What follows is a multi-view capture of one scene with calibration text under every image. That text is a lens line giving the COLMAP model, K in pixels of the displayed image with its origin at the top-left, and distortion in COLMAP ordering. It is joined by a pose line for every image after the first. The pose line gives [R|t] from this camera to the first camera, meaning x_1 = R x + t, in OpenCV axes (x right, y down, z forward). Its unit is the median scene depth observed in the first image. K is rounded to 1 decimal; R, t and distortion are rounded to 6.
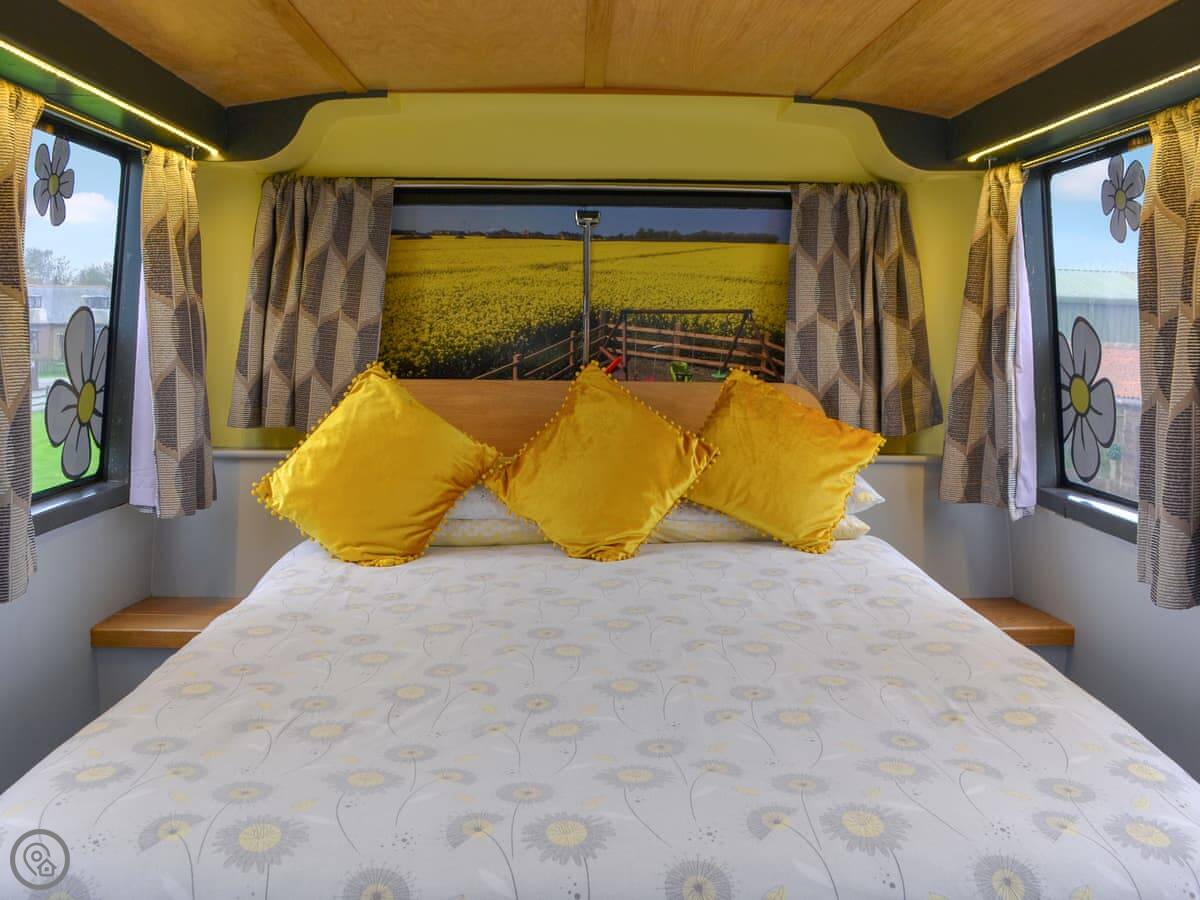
lens RADIAL K [[1068.0, 0, 600.0], [0, 1068.0, 450.0], [0, 0, 1]] dist [-0.119855, 0.014997]
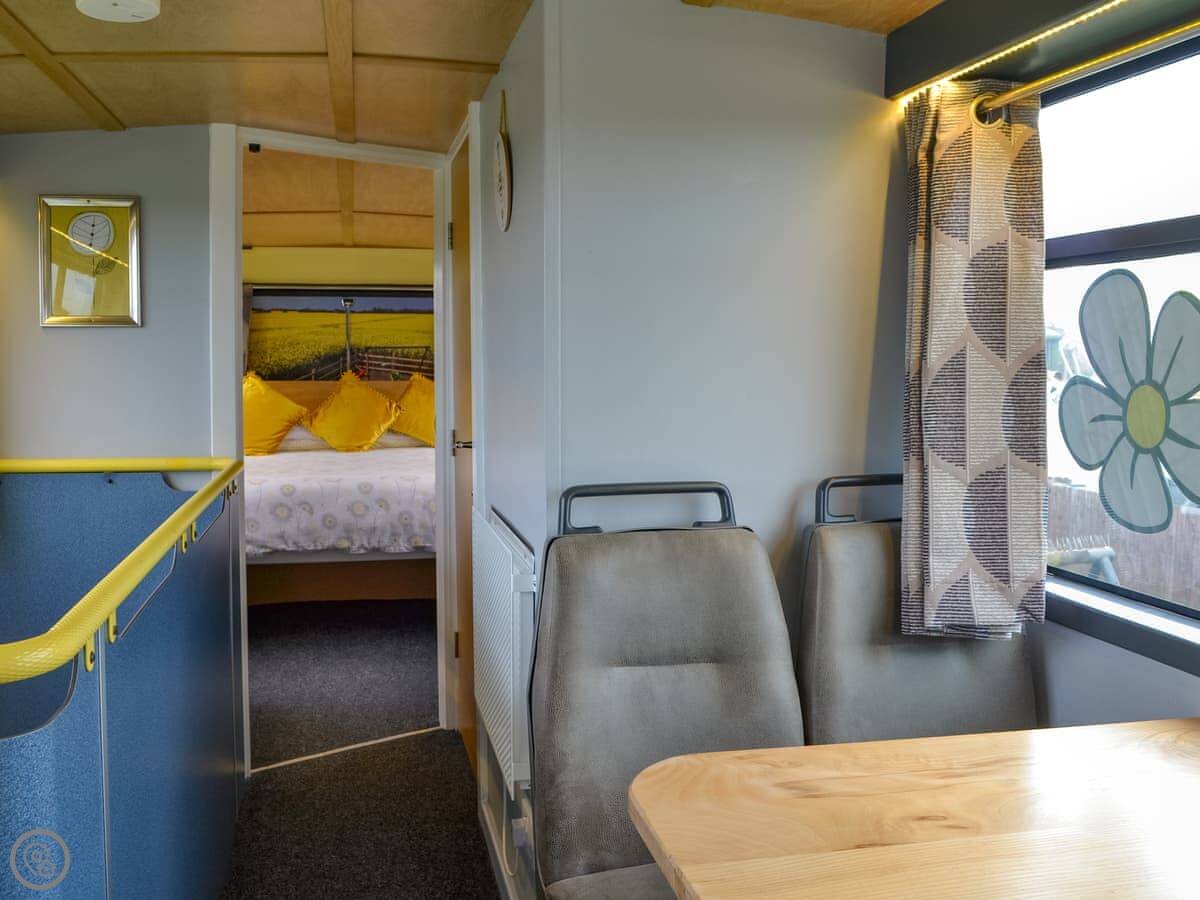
lens RADIAL K [[1068.0, 0, 600.0], [0, 1068.0, 450.0], [0, 0, 1]] dist [-0.119855, 0.014997]
pose [[0.980573, -0.018716, 0.195262, 0.062209], [0.023757, 0.999441, -0.023509, 0.129391], [-0.194713, 0.027691, 0.980469, -1.116490]]
